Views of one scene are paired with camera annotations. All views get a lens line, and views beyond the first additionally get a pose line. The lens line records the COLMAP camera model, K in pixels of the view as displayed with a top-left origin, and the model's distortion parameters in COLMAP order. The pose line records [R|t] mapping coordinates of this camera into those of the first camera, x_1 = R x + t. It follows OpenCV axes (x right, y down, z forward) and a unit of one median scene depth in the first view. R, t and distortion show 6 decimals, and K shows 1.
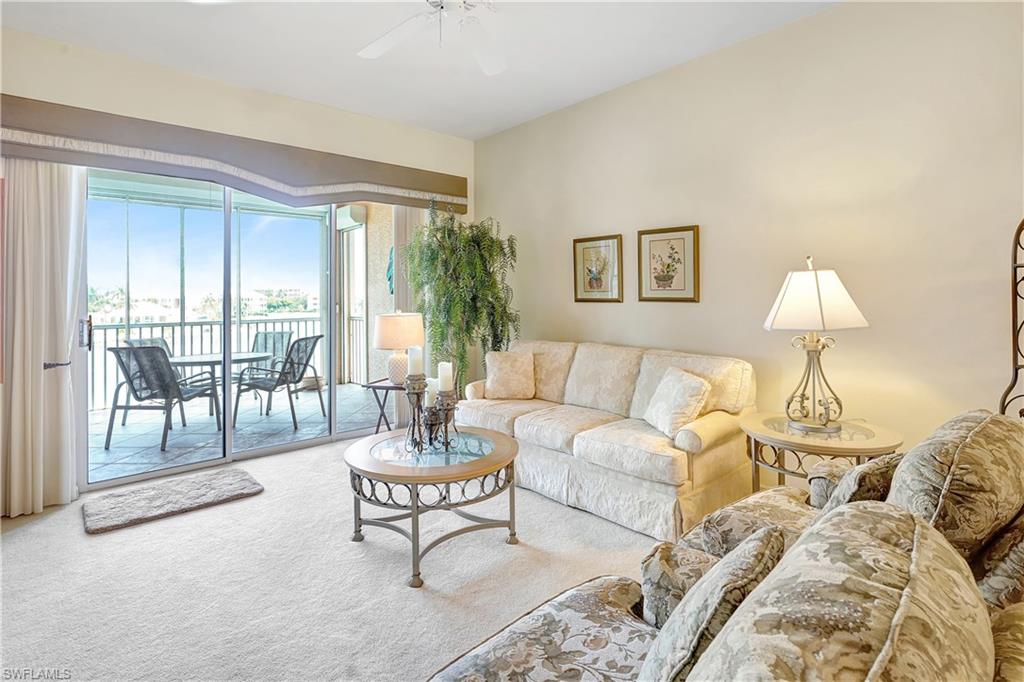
lens RADIAL K [[518.8, 0, 513.1], [0, 518.8, 294.0], [0, 0, 1]] dist [0.000518, 0.000053]
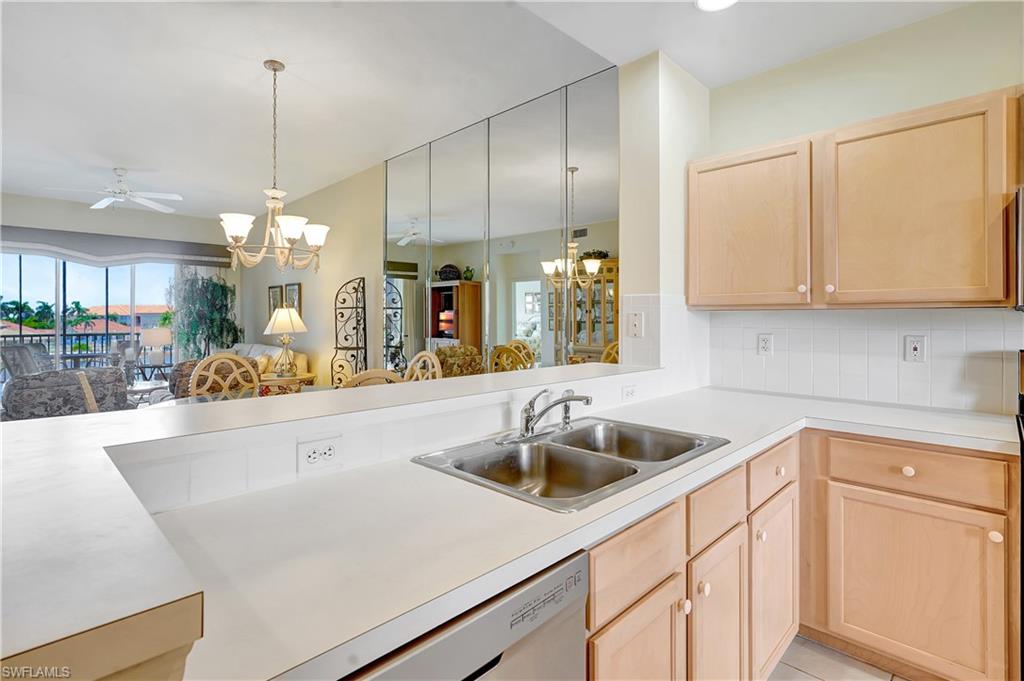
lens RADIAL K [[512.4, 0, 516.6], [0, 512.4, 317.3], [0, 0, 1]] dist [-0.007098, -0.000966]
pose [[0.998306, 0.010071, 0.057310, 0.719249], [-0.010336, 0.999937, 0.004314, -0.013602], [-0.057263, -0.004899, 0.998347, -0.656095]]
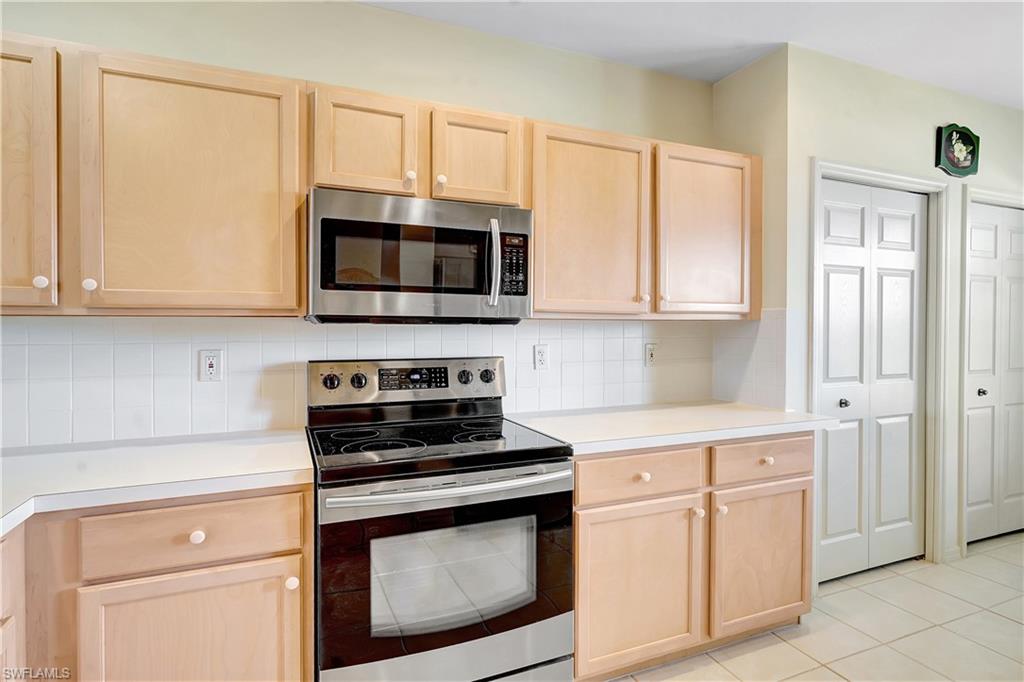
lens RADIAL K [[508.8, 0, 500.1], [0, 508.8, 330.6], [0, 0, 1]] dist [0.003775, 0.001480]
pose [[0.346248, 0.002600, 0.938139, 0.814789], [-0.009127, 0.999958, 0.000597, -0.015103], [-0.938099, -0.008769, 0.346257, -0.559715]]
